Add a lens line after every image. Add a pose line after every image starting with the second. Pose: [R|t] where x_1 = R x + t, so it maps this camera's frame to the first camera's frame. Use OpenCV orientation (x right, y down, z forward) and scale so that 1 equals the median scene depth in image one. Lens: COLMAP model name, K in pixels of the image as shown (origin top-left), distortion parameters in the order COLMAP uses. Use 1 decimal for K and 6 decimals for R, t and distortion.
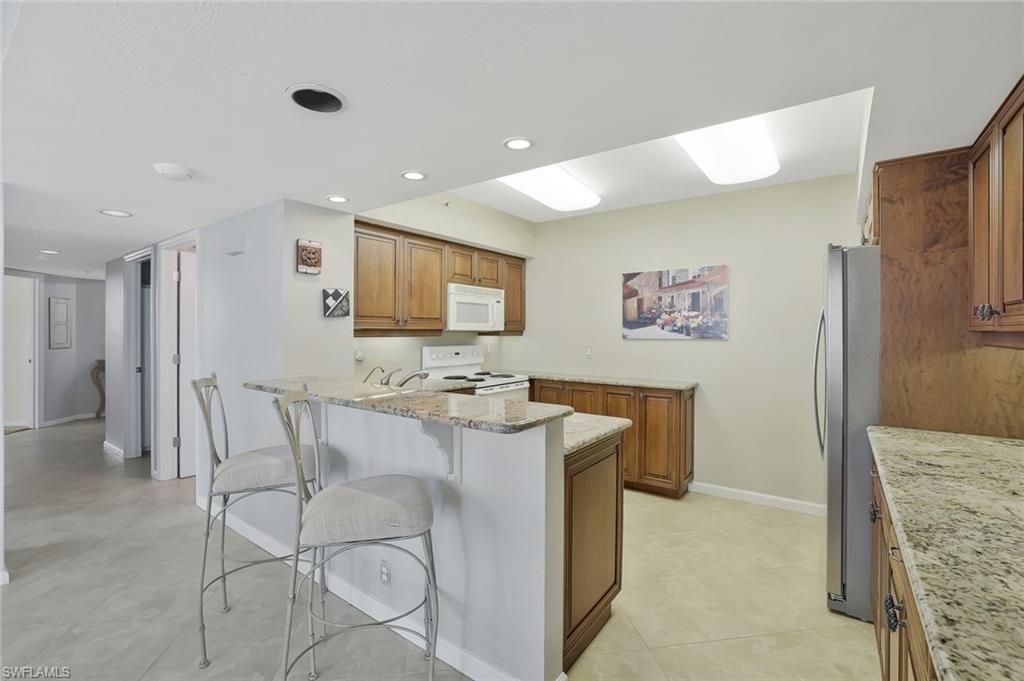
lens RADIAL K [[469.1, 0, 507.4], [0, 469.1, 335.6], [0, 0, 1]] dist [0.001258, 0.002485]
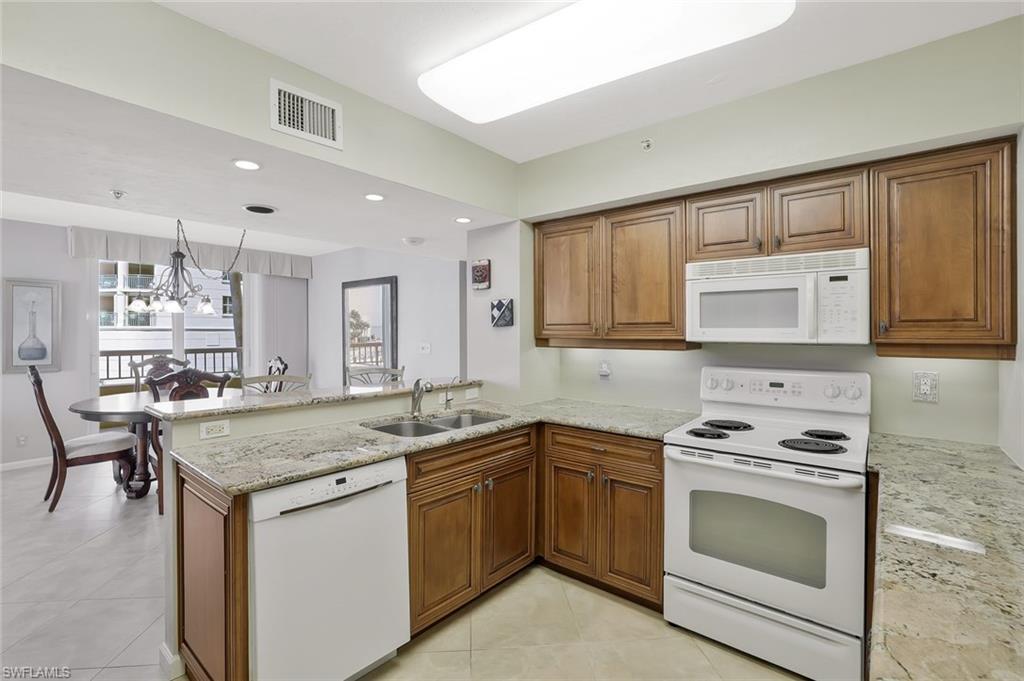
lens RADIAL K [[469.1, 0, 507.7], [0, 469.1, 333.9], [0, 0, 1]] dist [0.001258, 0.002485]
pose [[-0.058761, 0.005126, -0.998259, 0.539484], [-0.008409, 0.999949, 0.005629, -0.024450], [0.998237, 0.008725, -0.058715, 0.875299]]
